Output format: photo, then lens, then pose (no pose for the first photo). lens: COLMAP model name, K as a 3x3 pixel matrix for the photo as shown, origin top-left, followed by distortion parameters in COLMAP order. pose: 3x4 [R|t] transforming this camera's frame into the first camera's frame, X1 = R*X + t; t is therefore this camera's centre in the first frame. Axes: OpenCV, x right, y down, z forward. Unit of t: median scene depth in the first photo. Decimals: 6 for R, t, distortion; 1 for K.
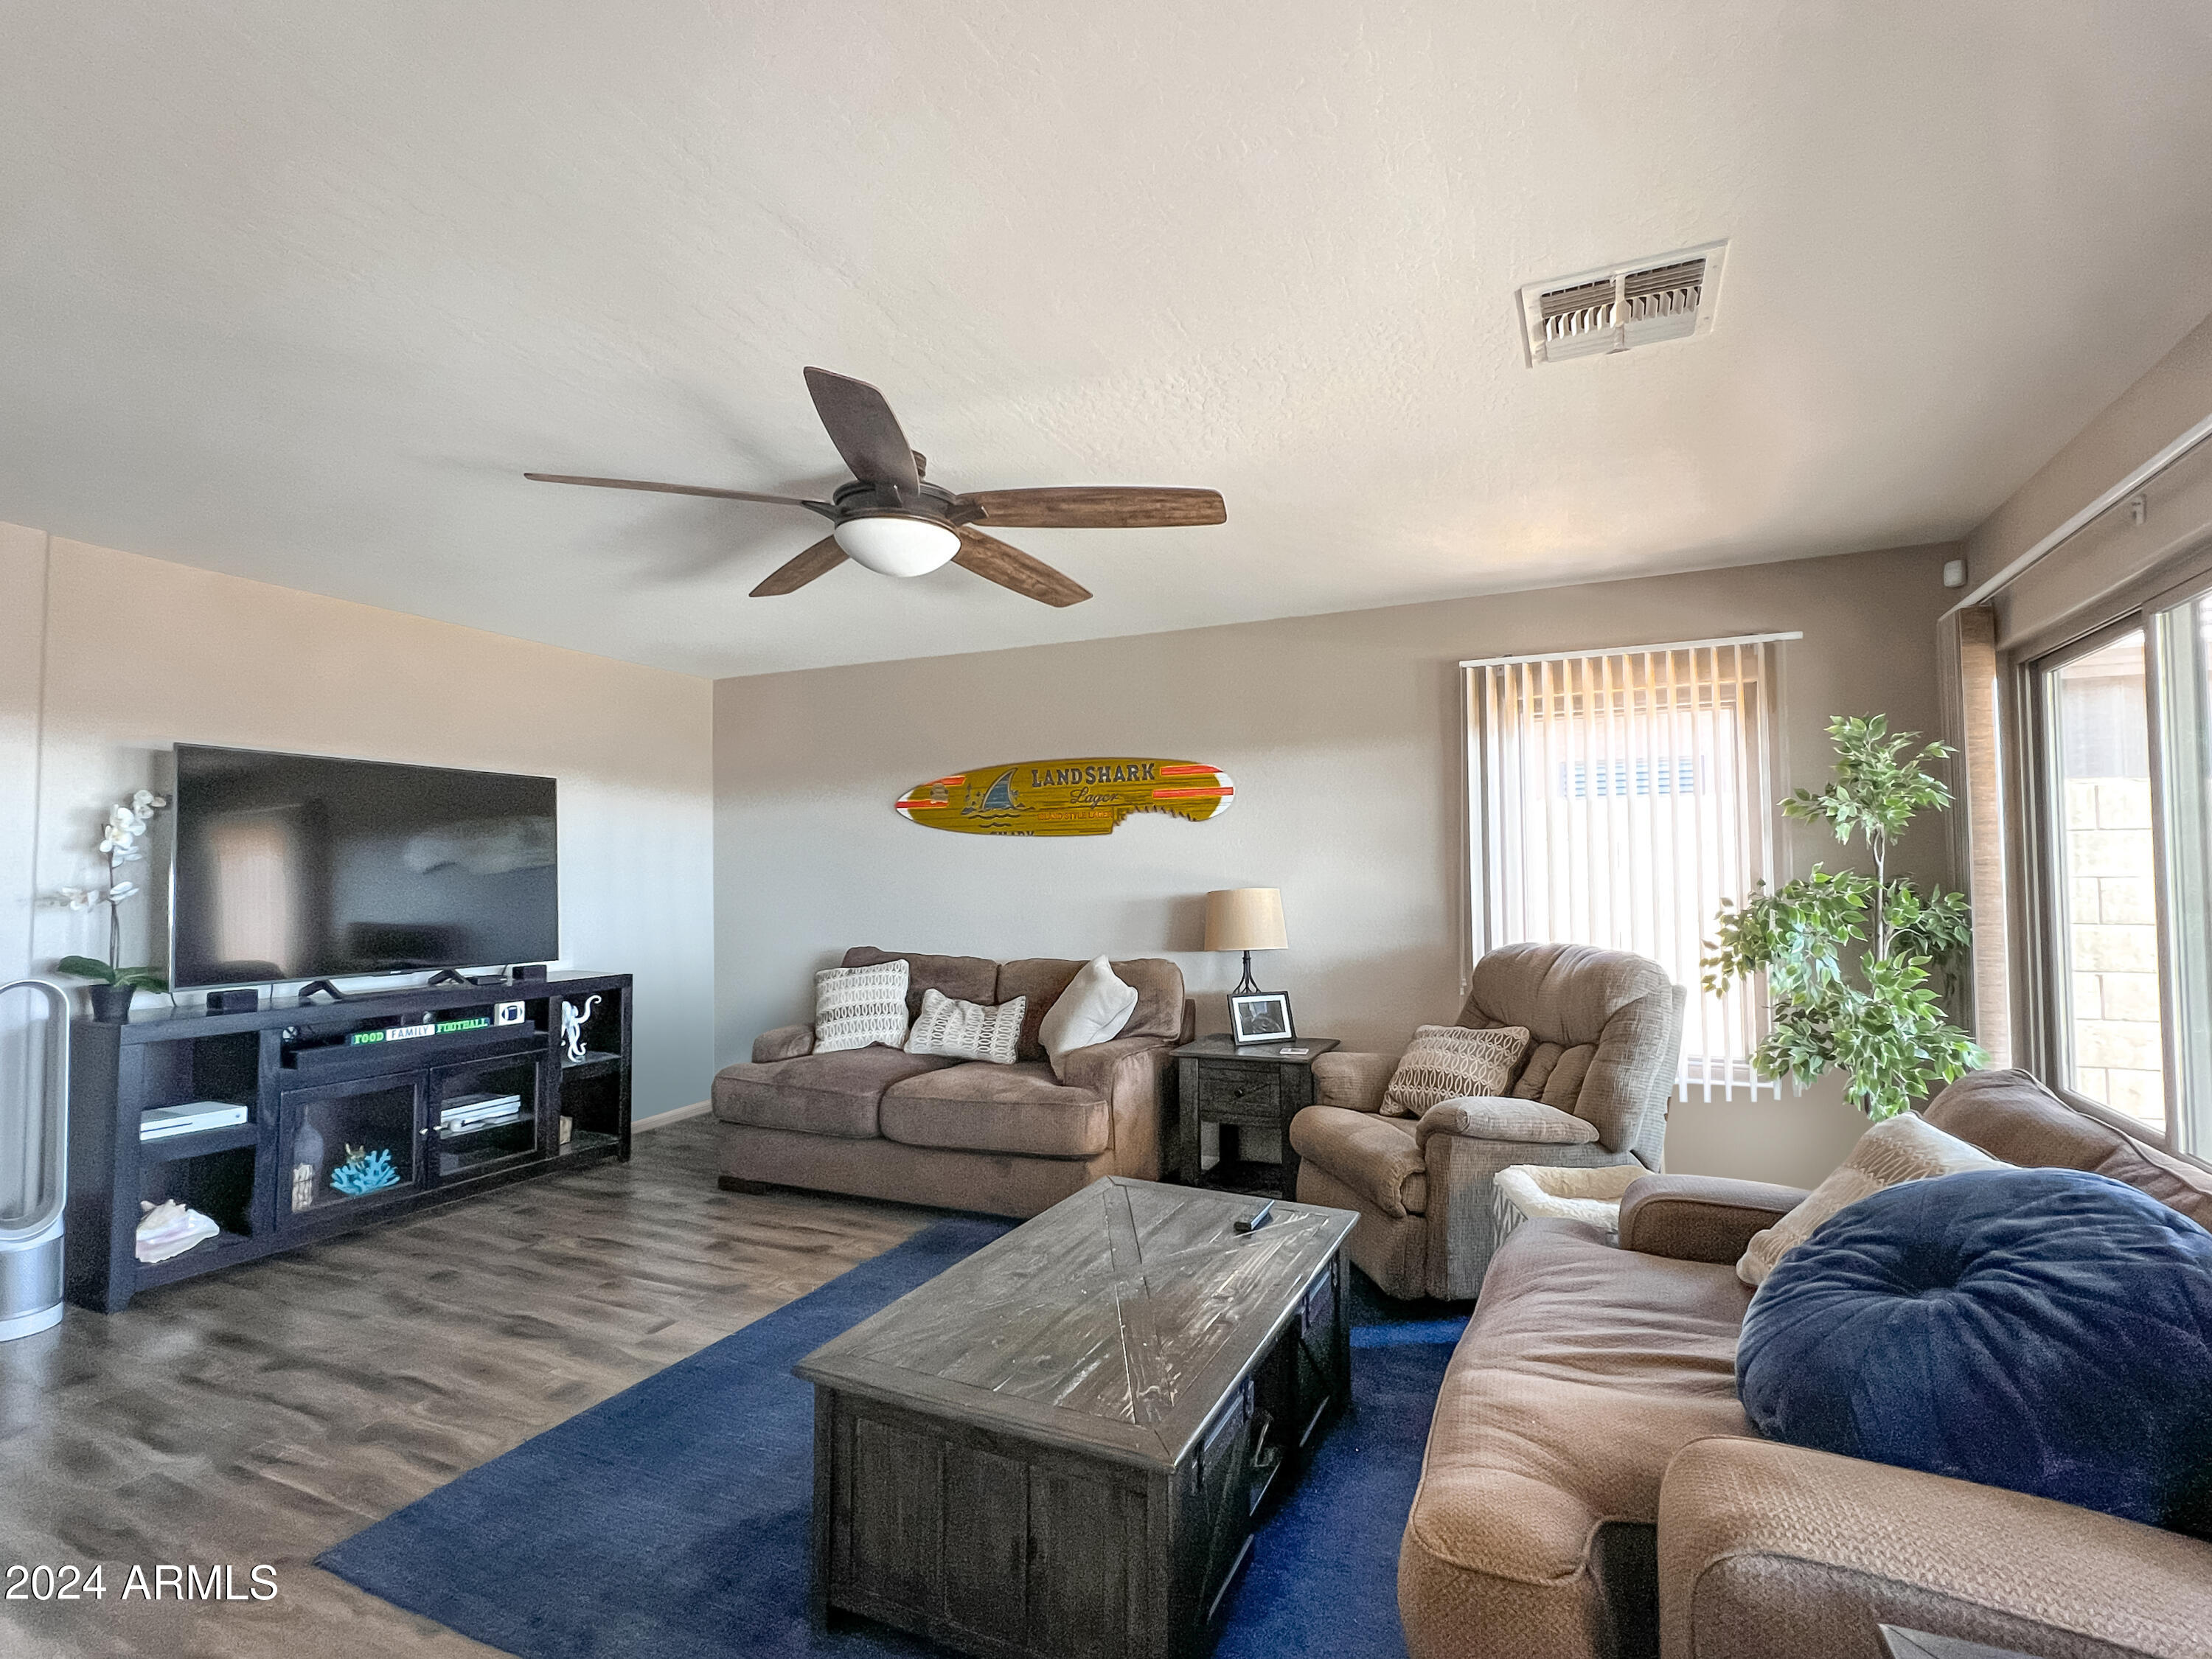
lens RADIAL K [[1066.4, 0, 1106.0], [0, 1066.4, 829.5], [0, 0, 1]] dist [0.001274, -0.000047]
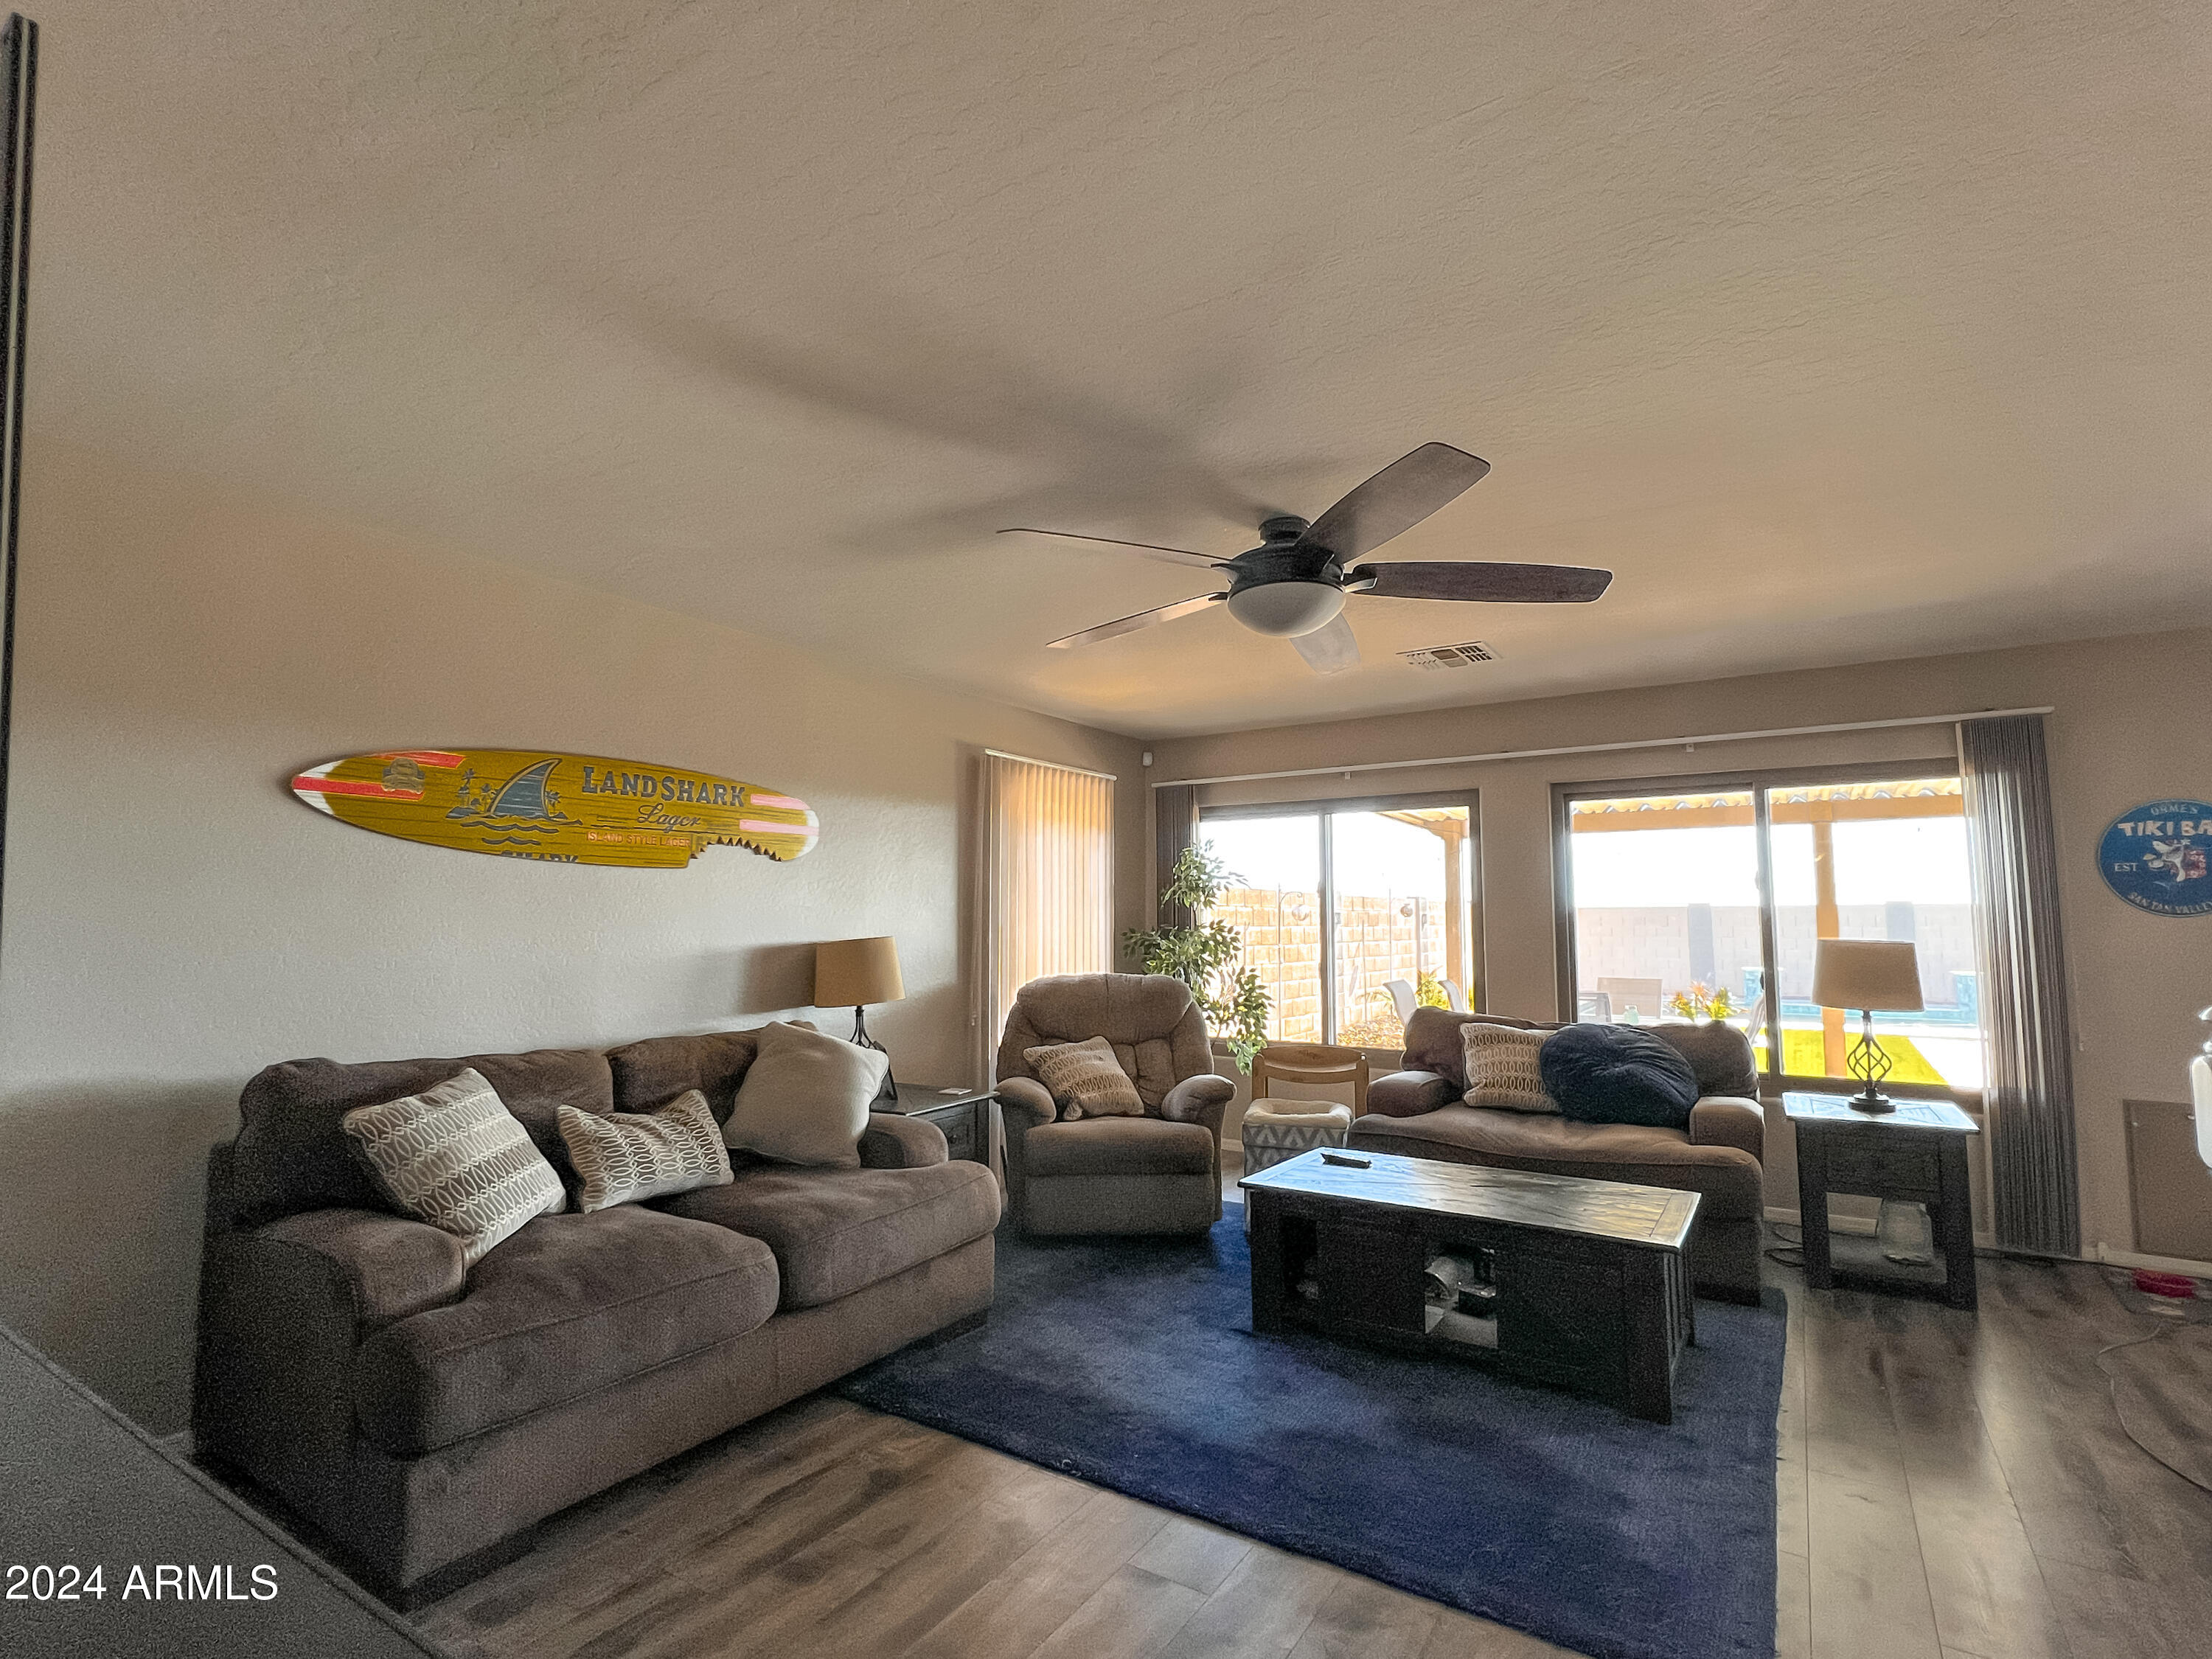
lens RADIAL K [[1066.4, 0, 1106.0], [0, 1066.4, 829.5], [0, 0, 1]] dist [0.001274, -0.000047]
pose [[0.138748, 0.094402, 0.985818, -0.774178], [-0.045320, 0.995009, -0.088903, 0.033302], [-0.989290, -0.032342, 0.142334, 0.636088]]
